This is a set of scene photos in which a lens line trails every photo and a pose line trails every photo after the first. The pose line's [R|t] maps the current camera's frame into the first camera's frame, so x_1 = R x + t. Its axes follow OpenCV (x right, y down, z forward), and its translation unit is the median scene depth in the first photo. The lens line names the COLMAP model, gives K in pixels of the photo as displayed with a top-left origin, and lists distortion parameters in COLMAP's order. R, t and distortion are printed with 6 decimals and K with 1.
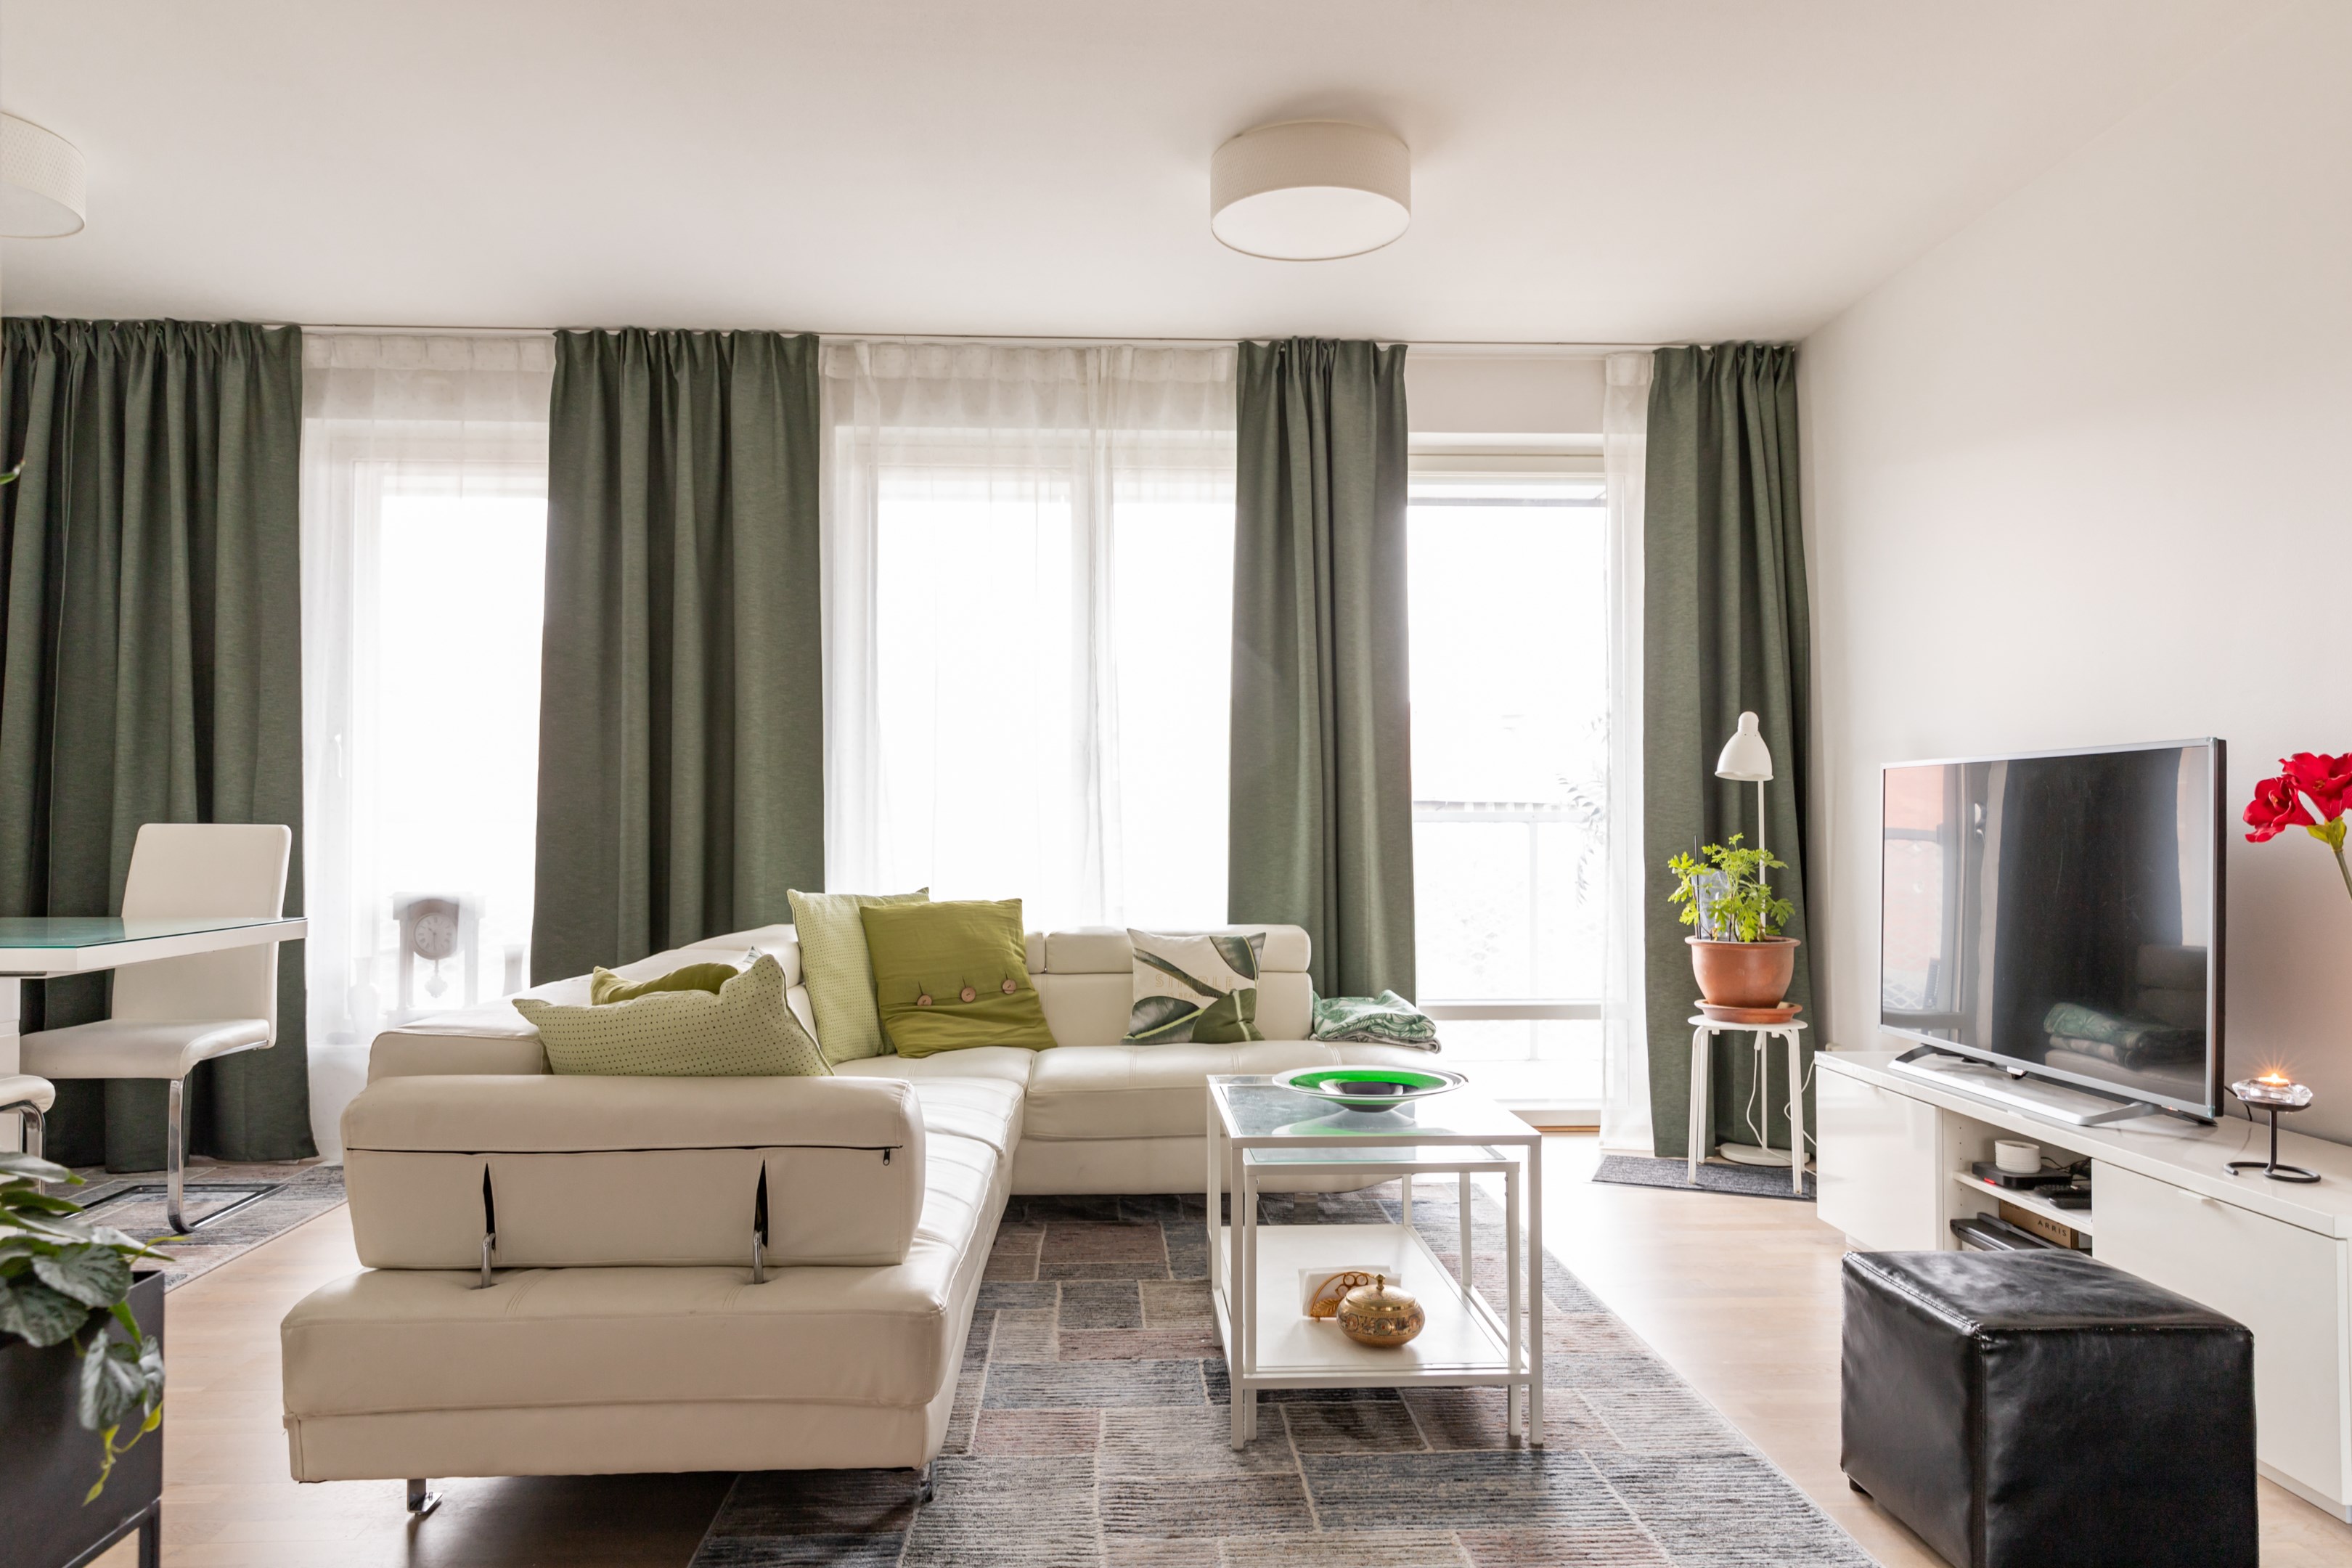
lens RADIAL K [[1568.3, 0, 1176.0], [0, 1568.3, 784.0], [0, 0, 1]] dist [0.003593, 0.002470]
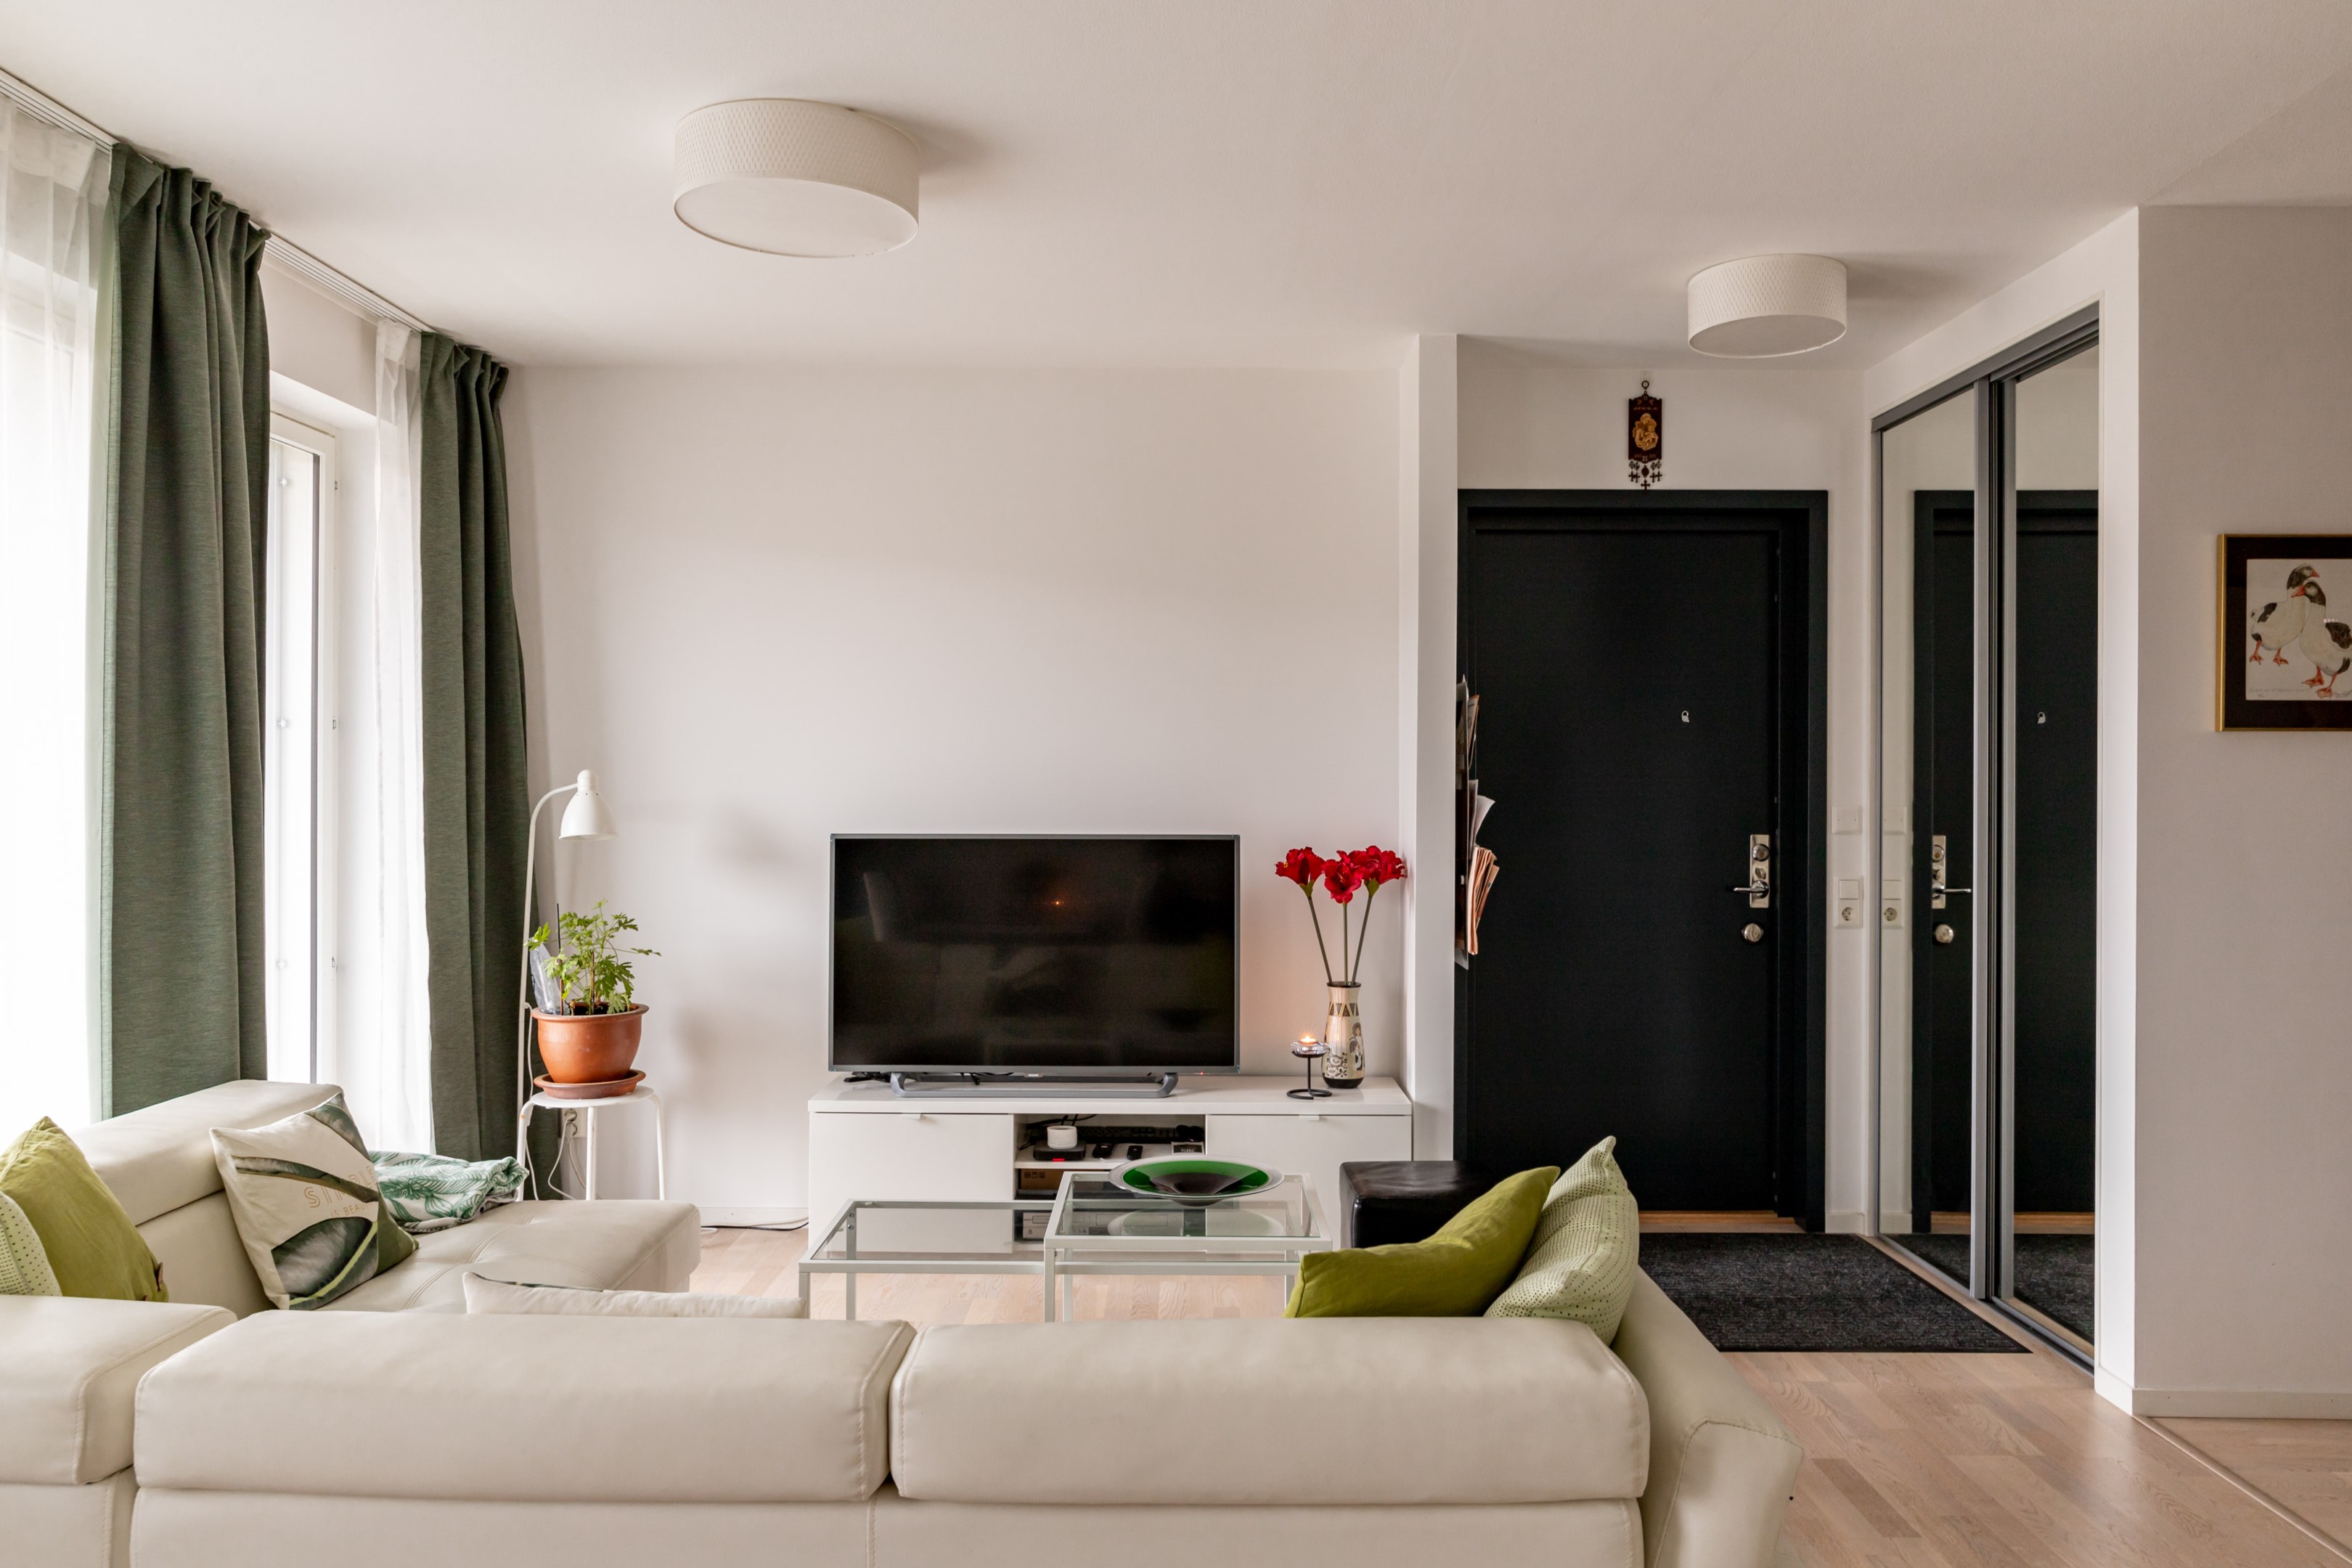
lens RADIAL K [[1762.7, 0, 1176.0], [0, 1762.7, 784.0], [0, 0, 1]] dist [0.137496, 0.001208]
pose [[0.060736, -0.004708, 0.998143, -0.731666], [-0.027122, 0.999612, 0.006365, -0.057272], [-0.997785, -0.027458, 0.060585, 0.610152]]
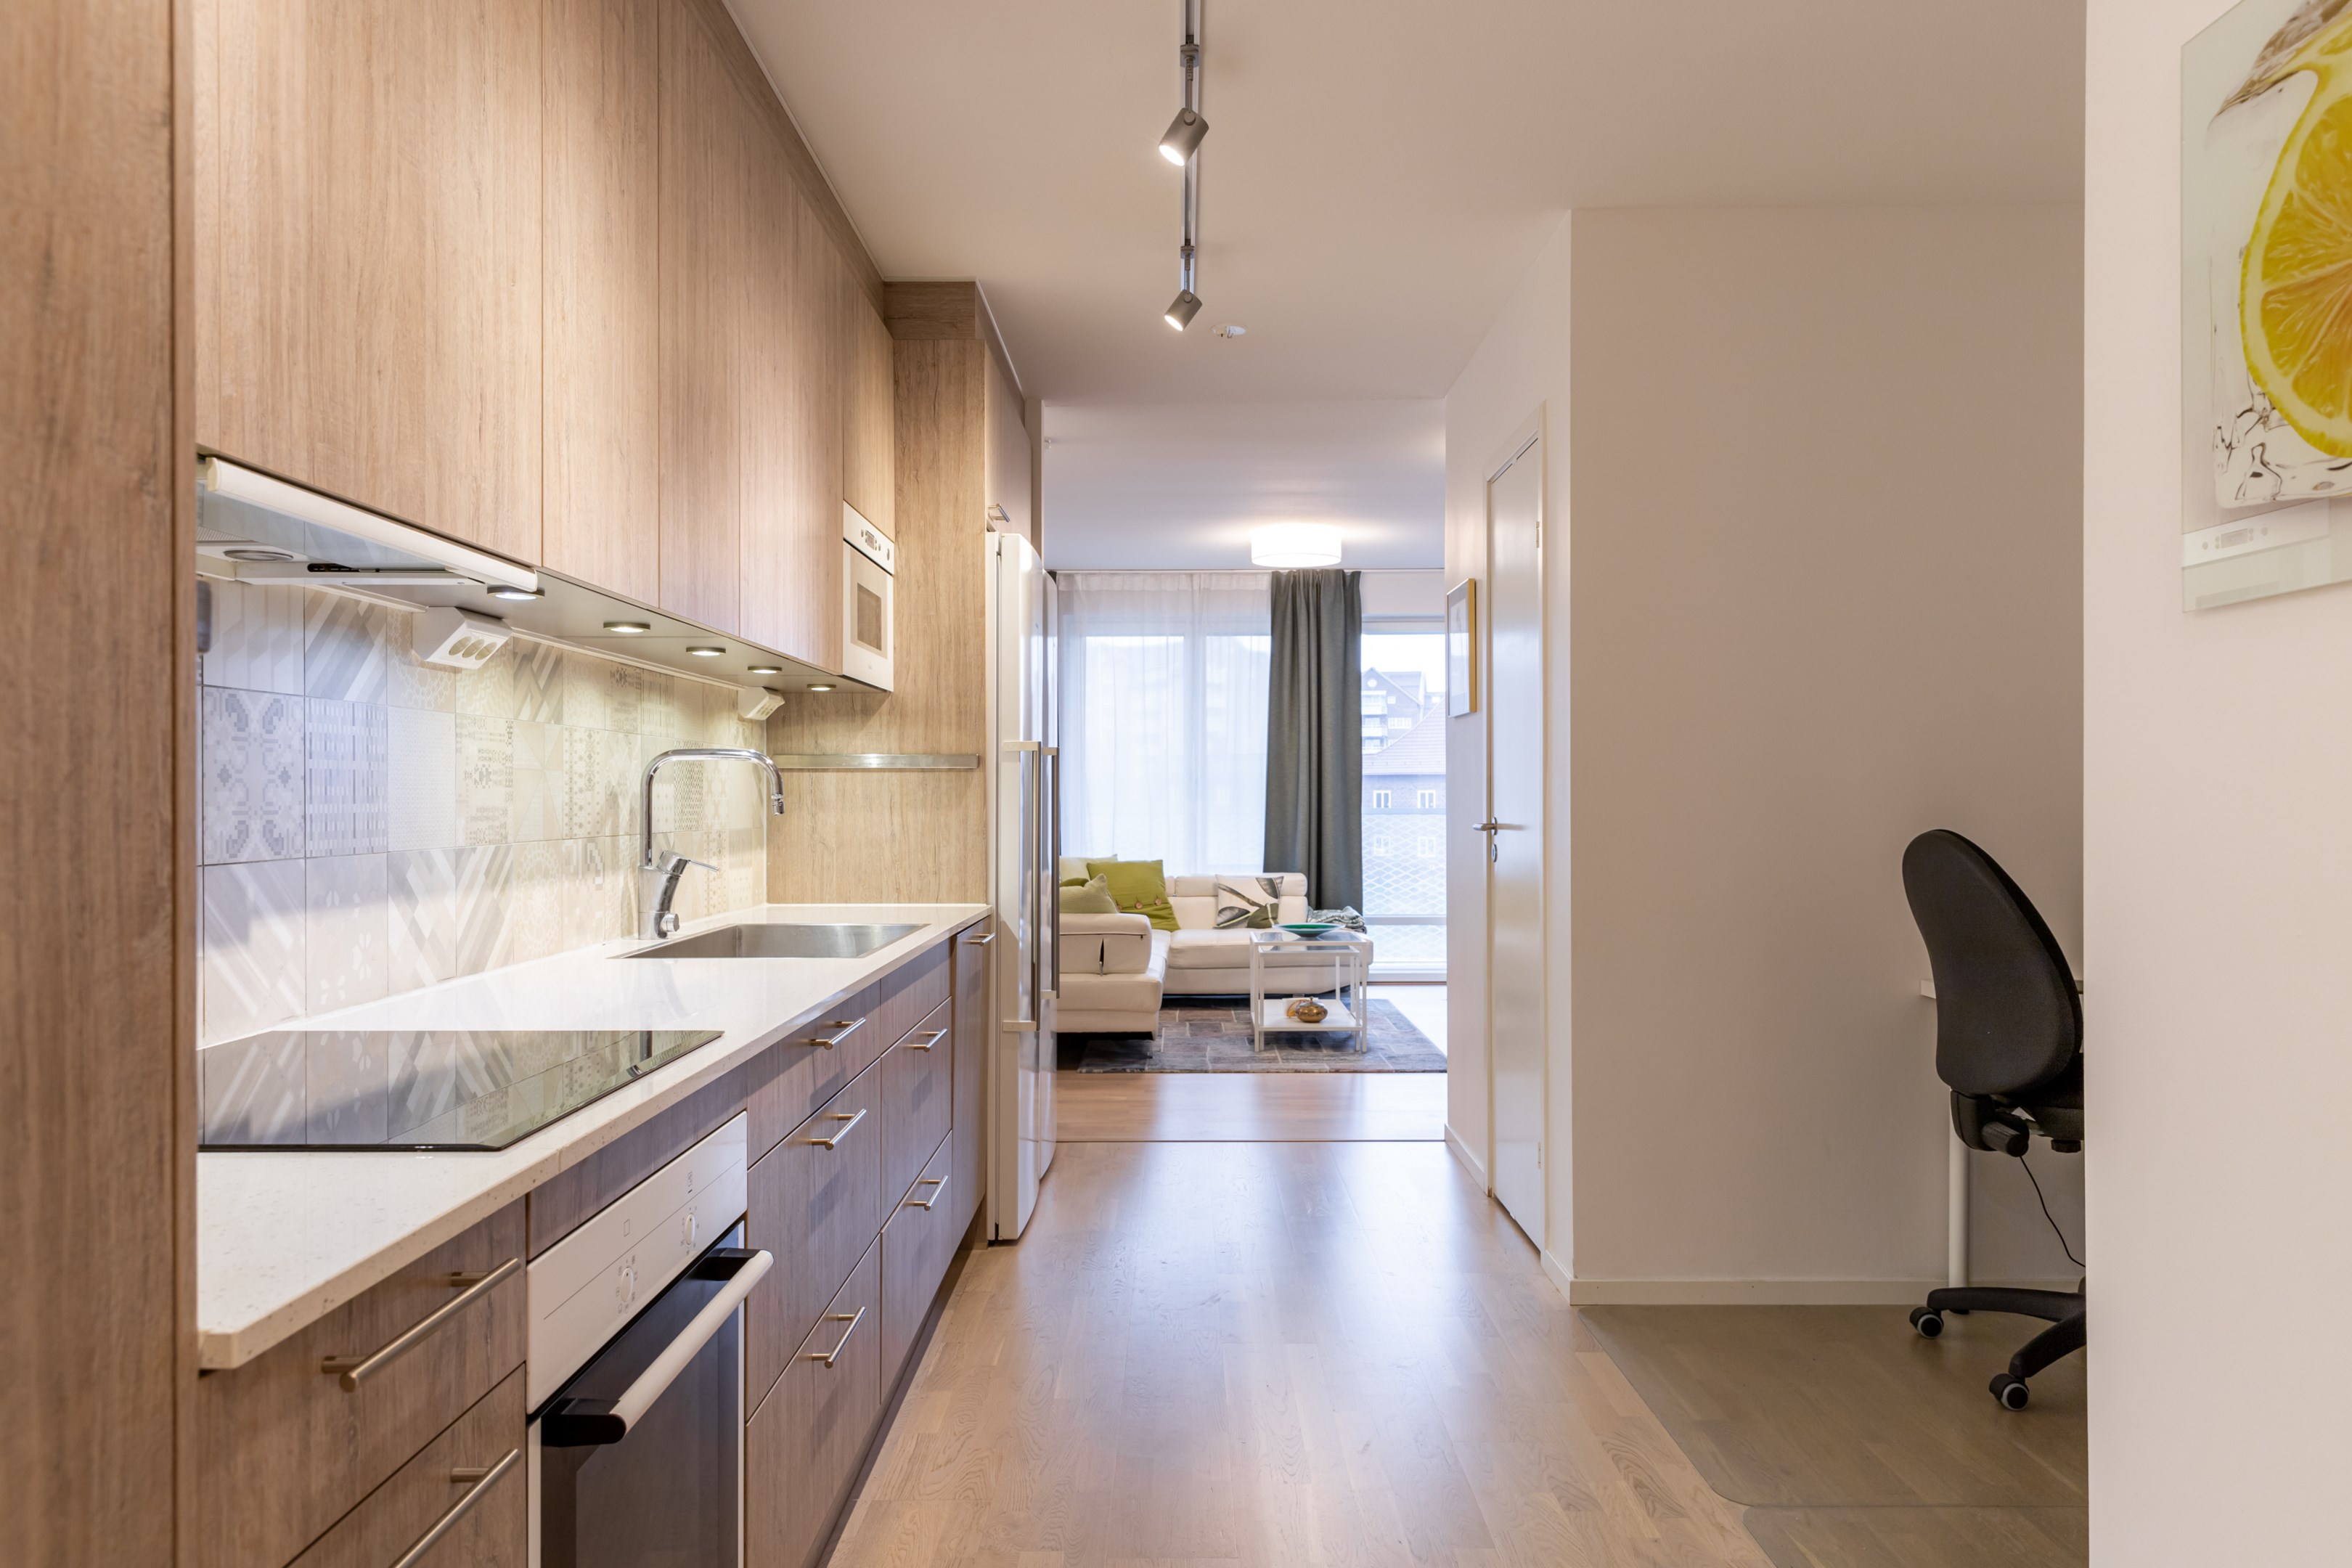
lens RADIAL K [[1568.3, 0, 1176.0], [0, 1568.3, 784.0], [0, 0, 1]] dist [0.003593, 0.002470]
pose [[0.998509, -0.002782, -0.054522, 0.029593], [0.003754, 0.999836, 0.017732, -0.063284], [0.054464, -0.017910, 0.998355, -1.066266]]
